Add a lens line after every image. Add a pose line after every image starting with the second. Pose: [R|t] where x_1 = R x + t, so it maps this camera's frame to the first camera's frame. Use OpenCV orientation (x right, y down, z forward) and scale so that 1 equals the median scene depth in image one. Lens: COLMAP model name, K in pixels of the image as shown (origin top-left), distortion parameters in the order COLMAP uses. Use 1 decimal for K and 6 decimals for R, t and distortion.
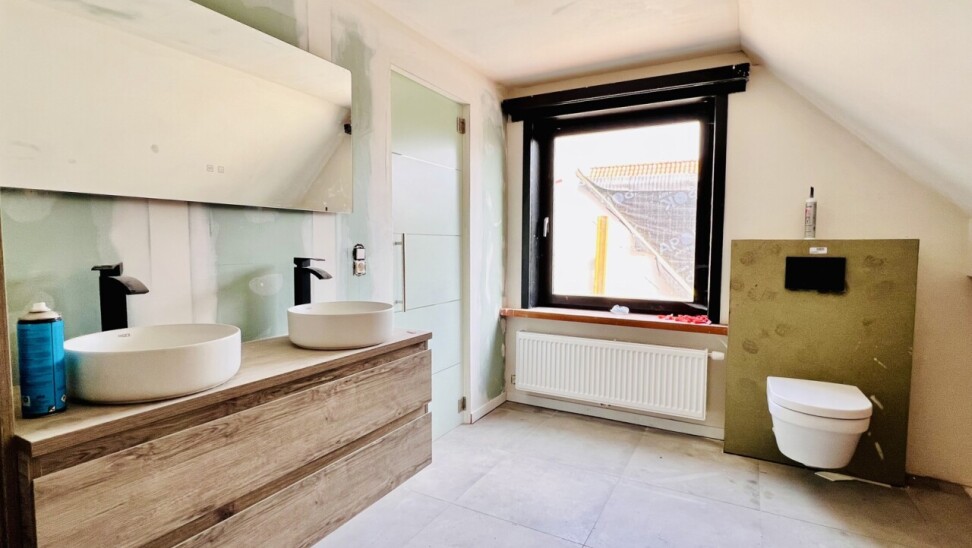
lens RADIAL K [[472.3, 0, 486.0], [0, 472.3, 274.0], [0, 0, 1]] dist [0.002569, 0.000228]
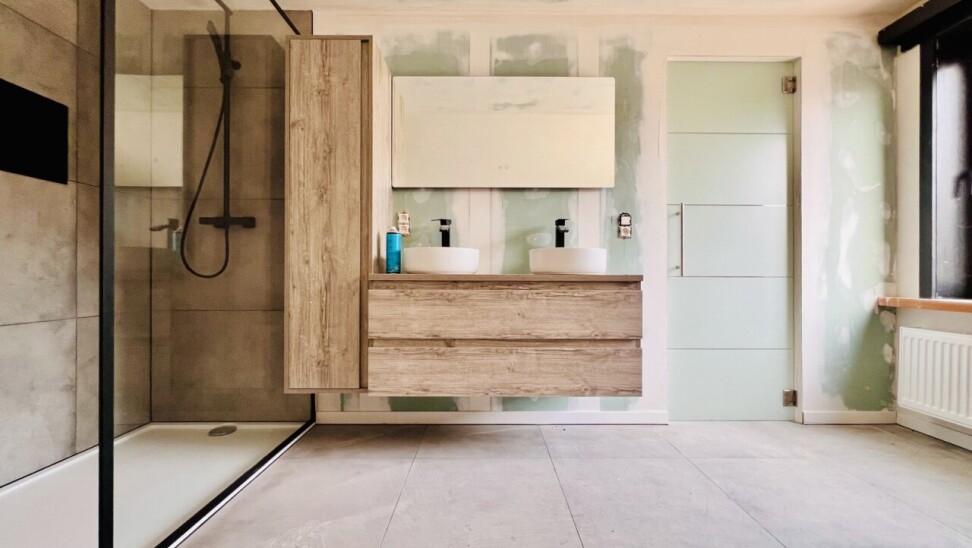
lens RADIAL K [[387.1, 0, 485.1], [0, 387.1, 273.8], [0, 0, 1]] dist [-0.000386, -0.000015]
pose [[0.485985, -0.004243, -0.873957, 0.471629], [-0.056939, 0.997710, -0.036506, 0.165792], [0.872110, 0.067504, 0.484631, 0.228812]]
